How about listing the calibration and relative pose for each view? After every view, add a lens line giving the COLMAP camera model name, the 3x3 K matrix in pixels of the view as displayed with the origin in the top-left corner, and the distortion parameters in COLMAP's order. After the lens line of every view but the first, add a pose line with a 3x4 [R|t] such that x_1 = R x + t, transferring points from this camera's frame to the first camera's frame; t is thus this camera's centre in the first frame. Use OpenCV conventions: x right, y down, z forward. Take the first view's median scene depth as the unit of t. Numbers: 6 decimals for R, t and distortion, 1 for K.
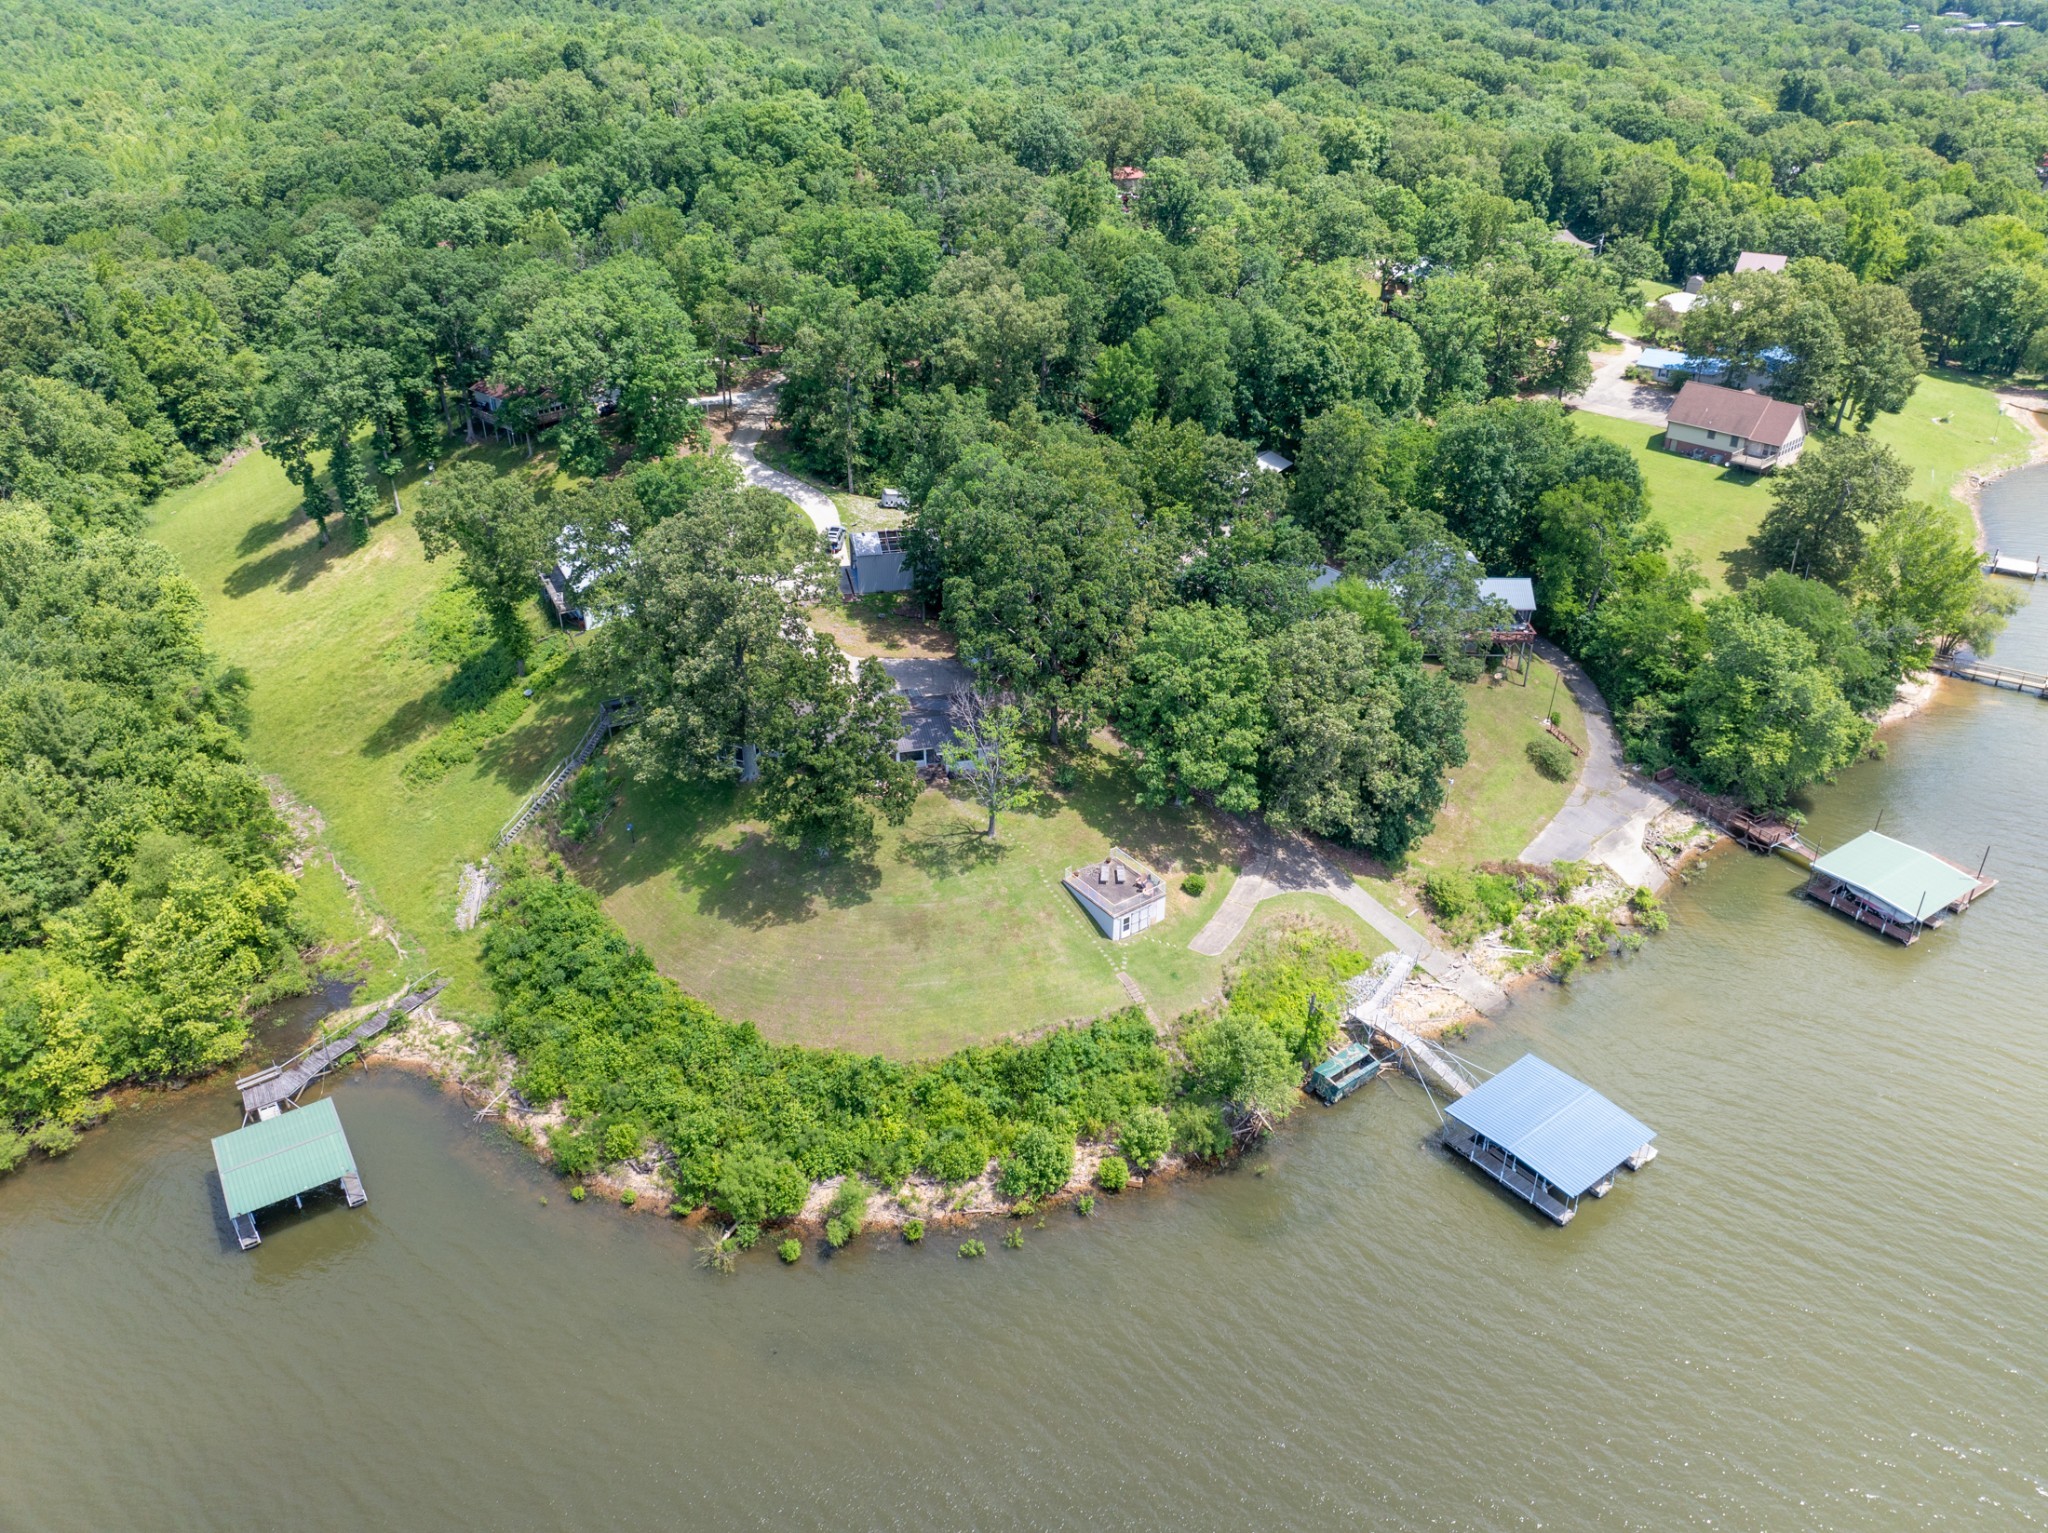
lens RADIAL K [[1449.7, 0, 1031.6], [0, 1449.7, 749.4], [0, 0, 1]] dist [-0.053181, 0.019919]
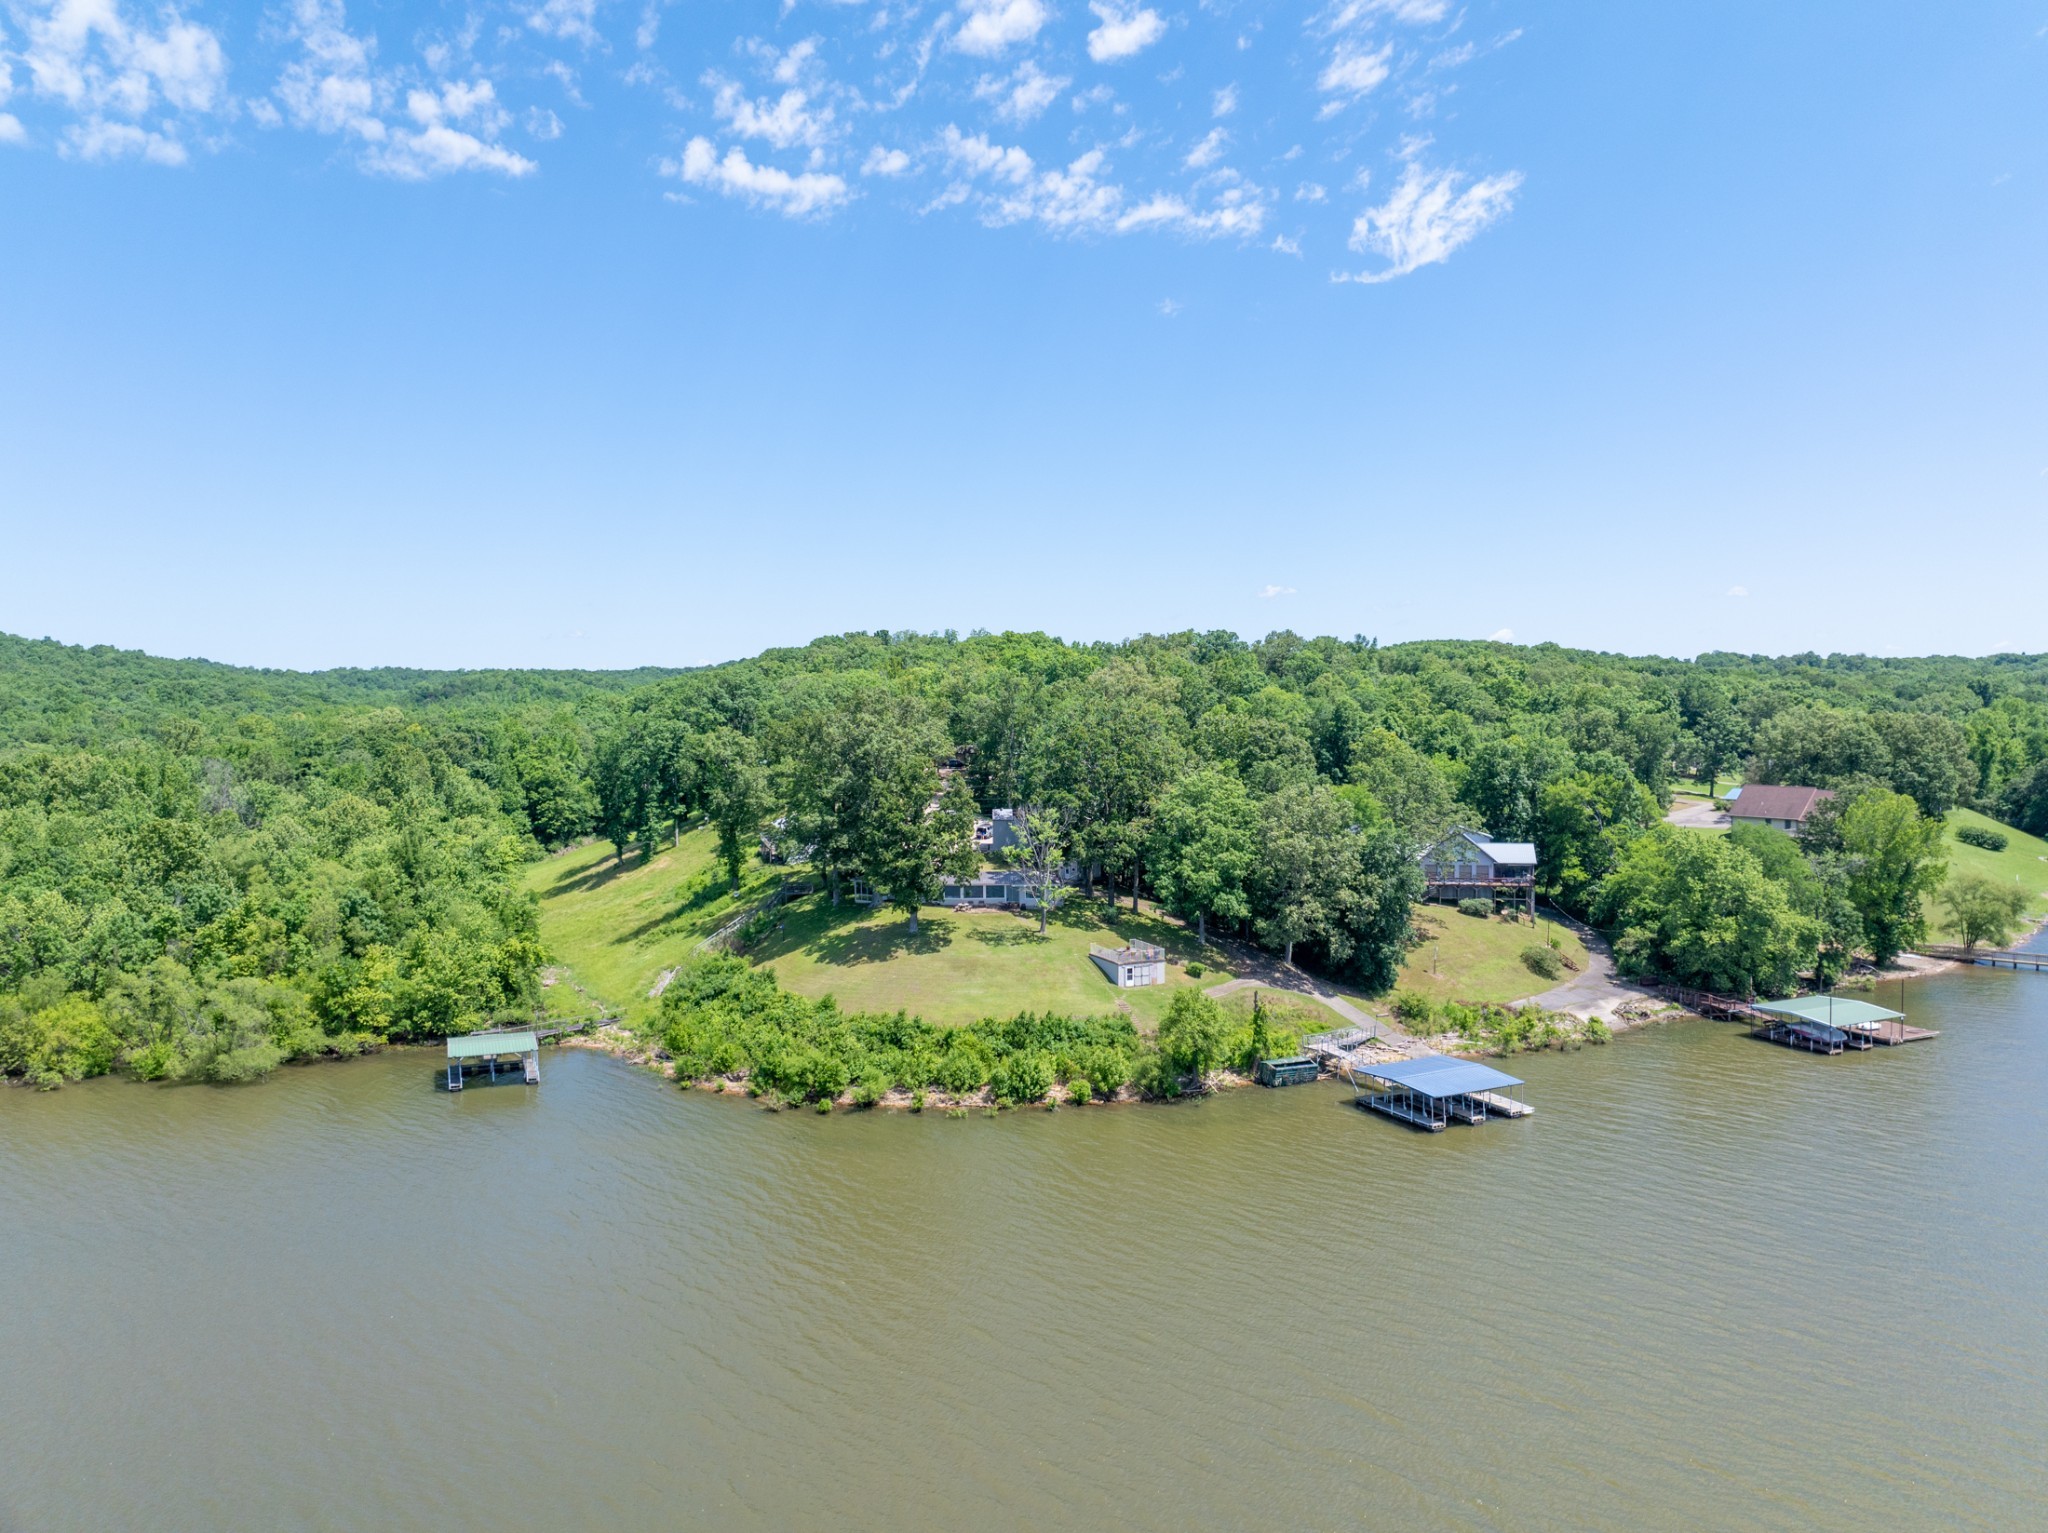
lens RADIAL K [[1449.7, 0, 1033.8], [0, 1449.7, 752.0], [0, 0, 1]] dist [-0.053181, 0.019919]
pose [[0.980042, 0.000201, -0.198791, 0.202635], [-0.089101, 0.894370, -0.438365, 0.439900], [0.177705, 0.447328, 0.876538, -0.196735]]
